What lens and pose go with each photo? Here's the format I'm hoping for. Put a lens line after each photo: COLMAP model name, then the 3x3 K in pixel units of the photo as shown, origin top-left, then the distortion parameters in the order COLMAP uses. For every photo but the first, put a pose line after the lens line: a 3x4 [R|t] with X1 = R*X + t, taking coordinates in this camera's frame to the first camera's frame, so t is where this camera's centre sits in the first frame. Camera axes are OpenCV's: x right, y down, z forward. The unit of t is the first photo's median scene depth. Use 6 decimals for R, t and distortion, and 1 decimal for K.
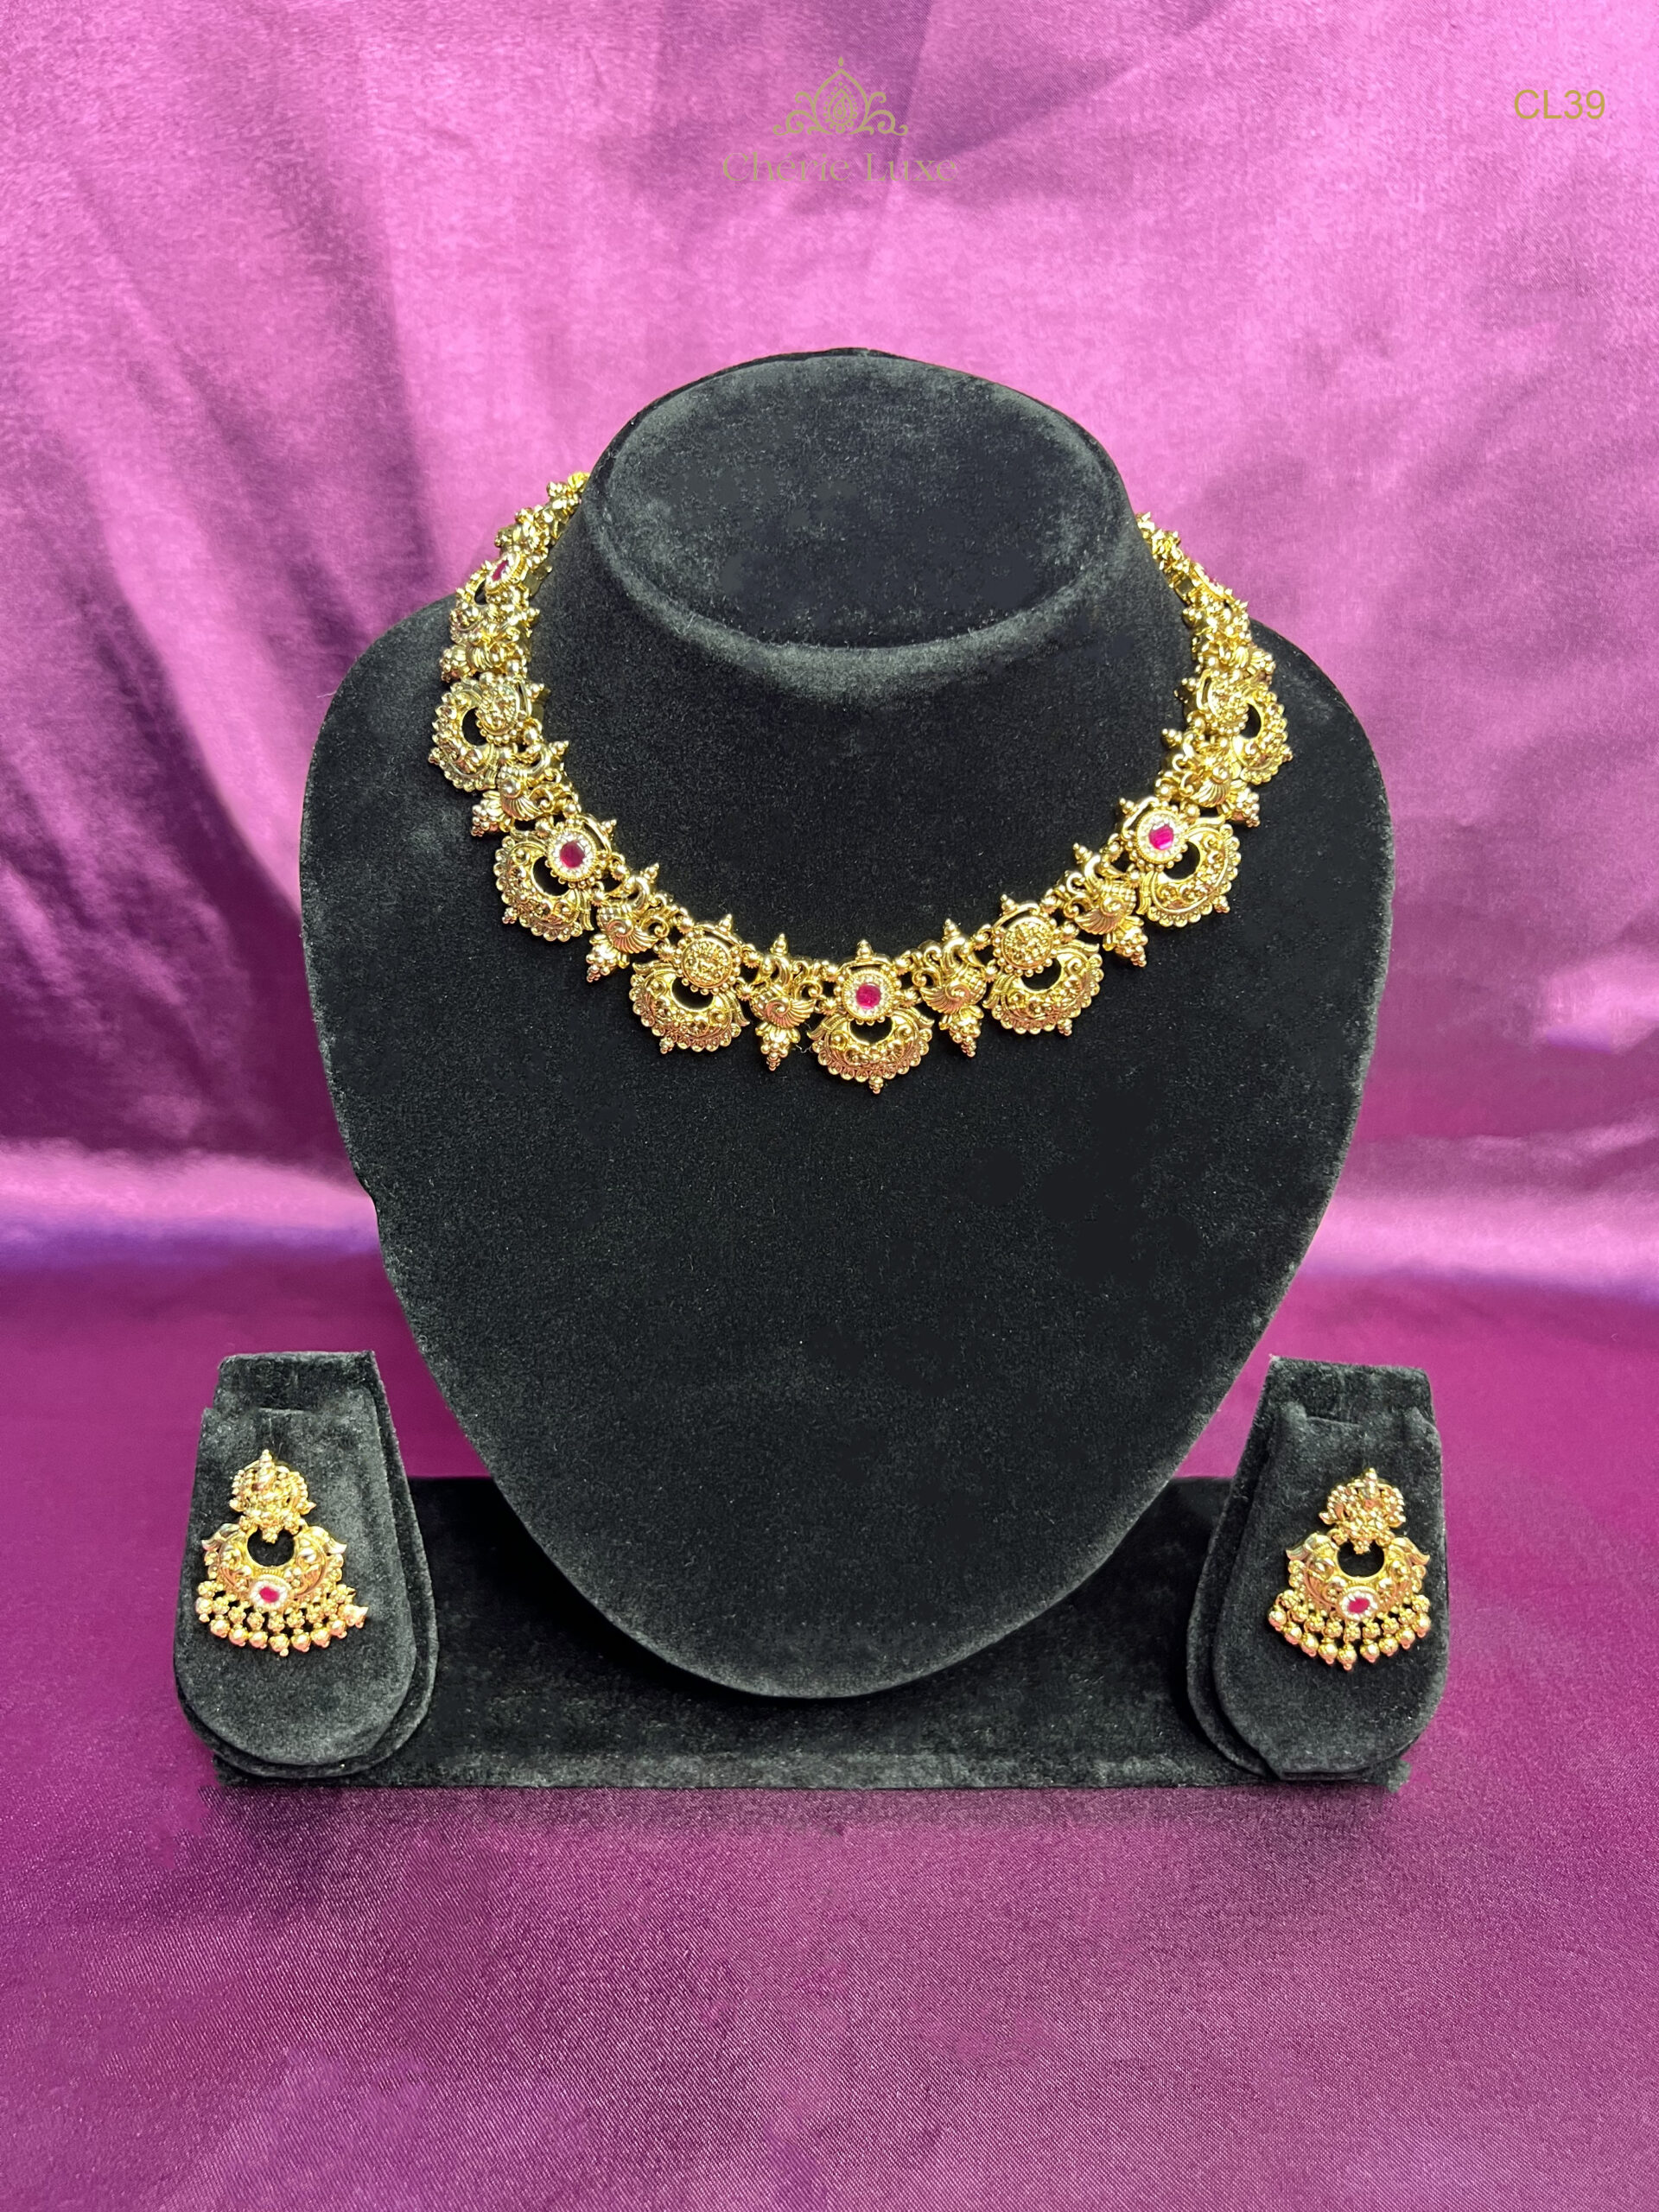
lens RADIAL K [[1733.7, 0, 829.5], [0, 1733.7, 1106.0], [0, 0, 1]] dist [0.066915, -0.159970]
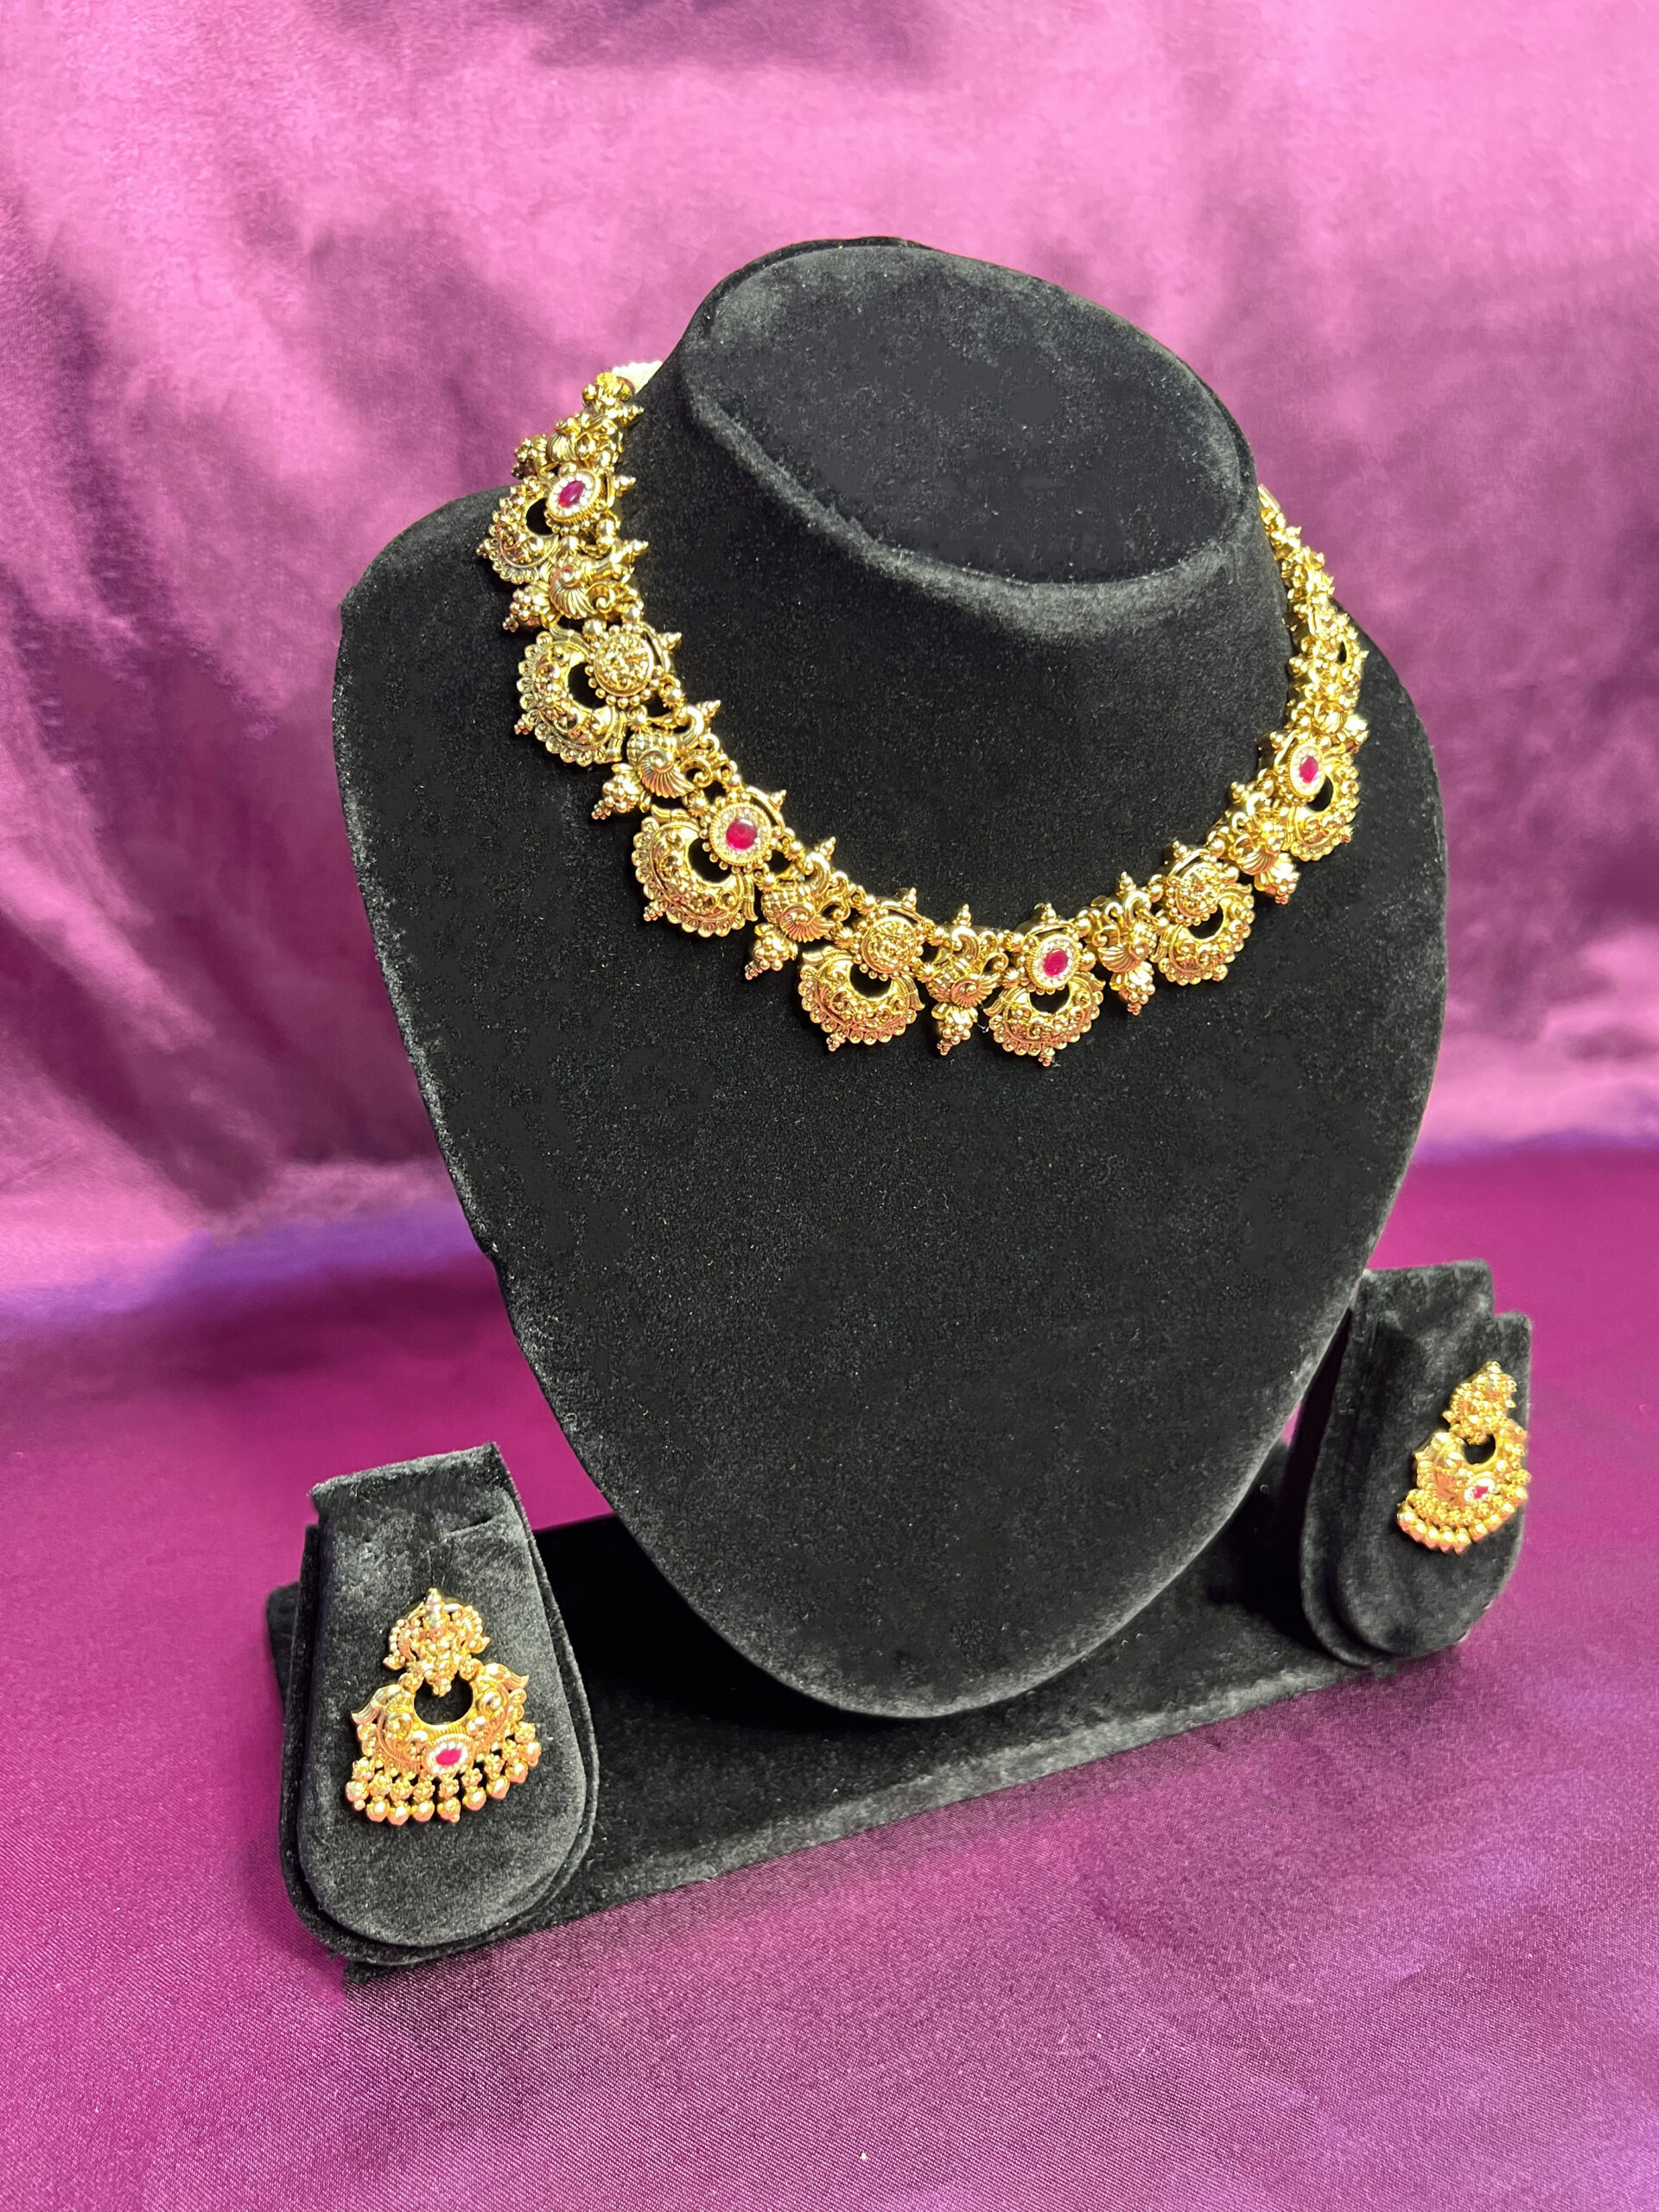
lens RADIAL K [[1733.7, 0, 829.5], [0, 1733.7, 1106.0], [0, 0, 1]] dist [0.066915, -0.159970]
pose [[0.923393, -0.131361, 0.360678, -0.424056], [0.108797, 0.990654, 0.082264, -0.076128], [-0.368114, -0.036722, 0.929055, 0.181804]]
